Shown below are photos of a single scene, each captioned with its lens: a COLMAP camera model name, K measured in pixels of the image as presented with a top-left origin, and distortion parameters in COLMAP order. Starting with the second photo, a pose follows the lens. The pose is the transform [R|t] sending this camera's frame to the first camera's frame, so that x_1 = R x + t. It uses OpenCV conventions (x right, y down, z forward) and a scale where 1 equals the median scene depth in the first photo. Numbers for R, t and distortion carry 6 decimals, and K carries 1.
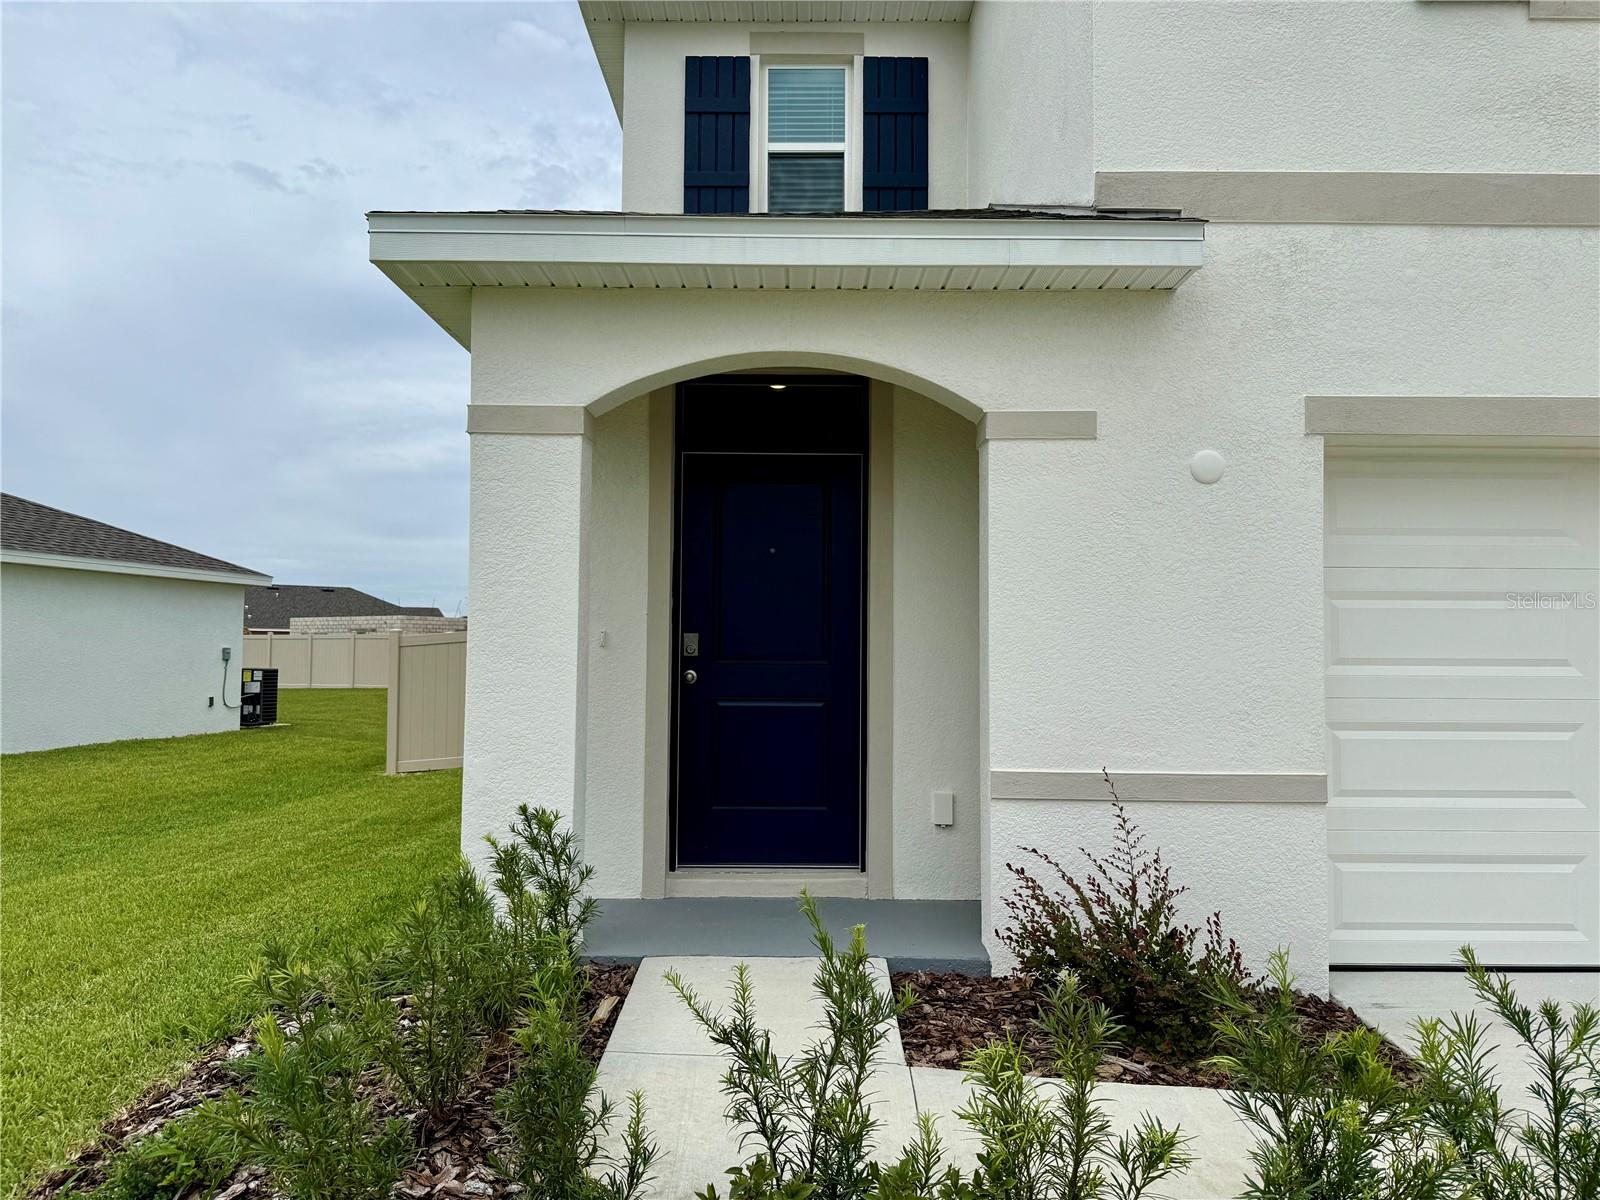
lens RADIAL K [[1125.3, 0, 788.6], [0, 1125.3, 593.9], [0, 0, 1]] dist [0.041823, -0.058043]
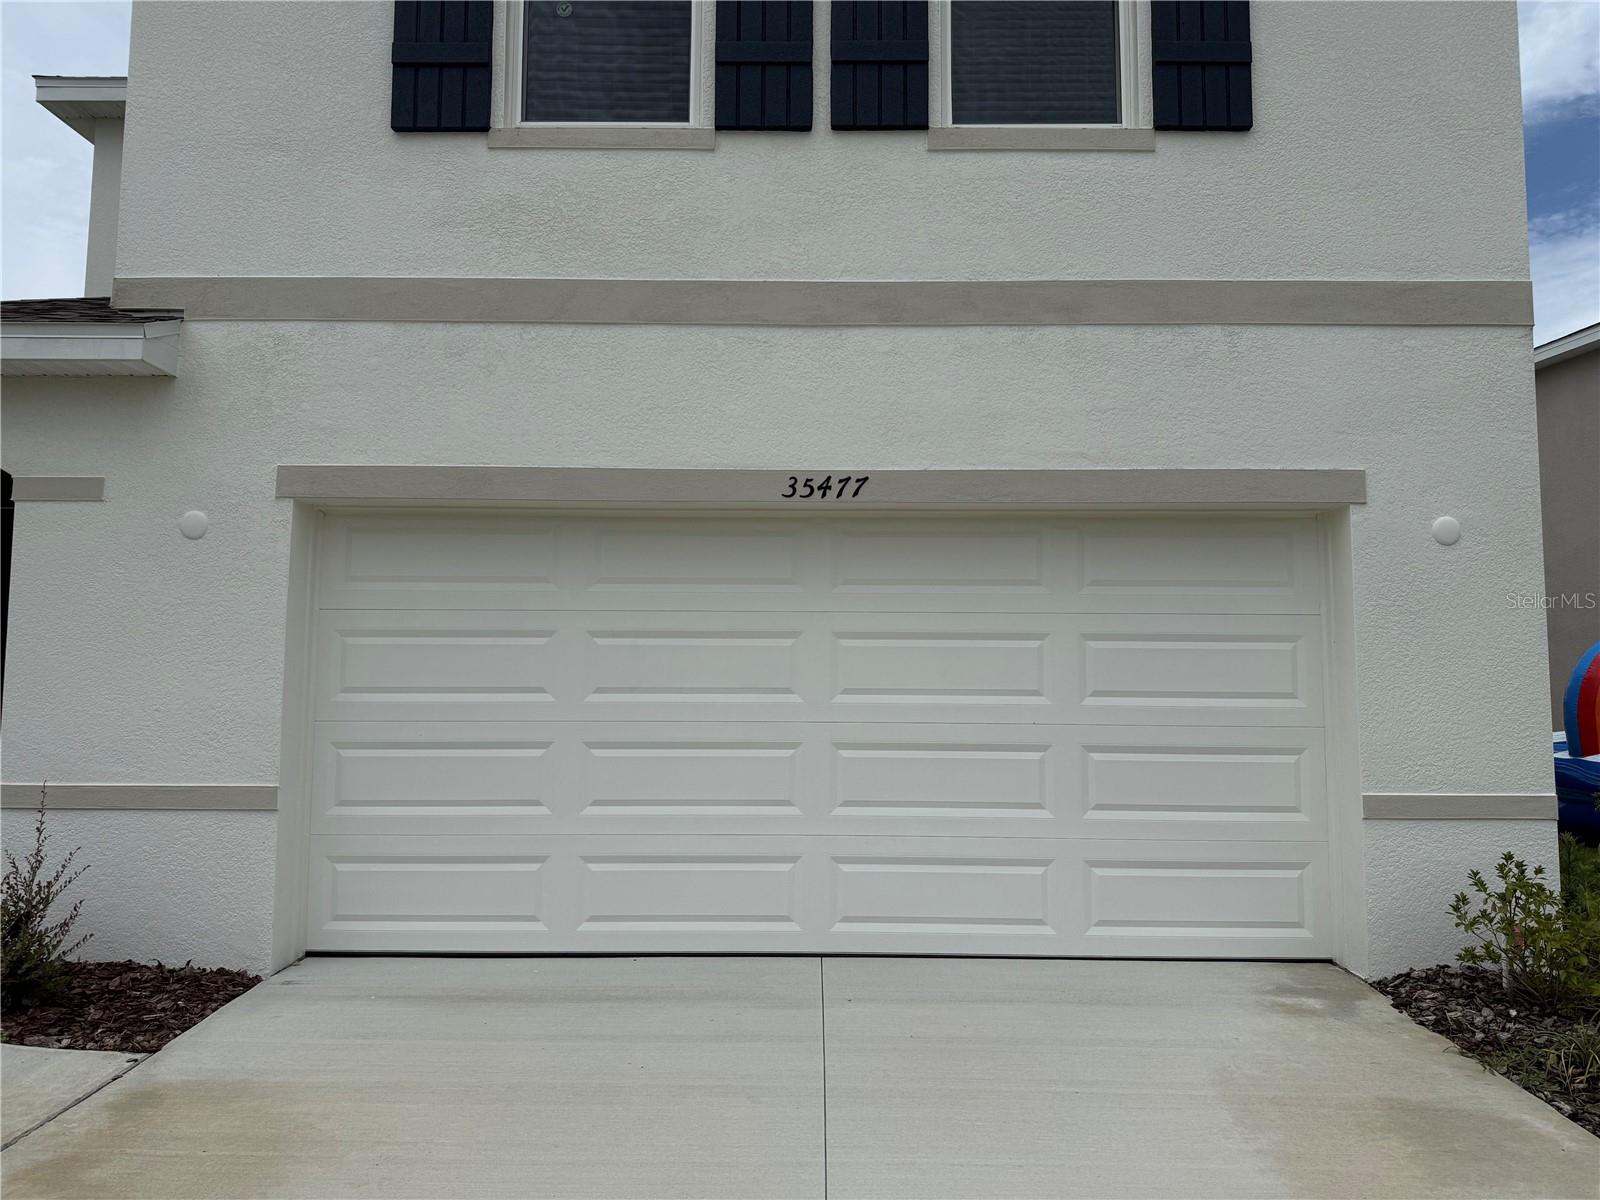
lens RADIAL K [[1125.3, 0, 887.2], [0, 1125.3, 571.0], [0, 0, 1]] dist [0.041823, -0.058043]
pose [[0.999999, -0.001192, 0.000669, 1.084483], [0.001214, 0.999414, -0.034210, -0.022464], [-0.000628, 0.034211, 0.999414, -0.180629]]
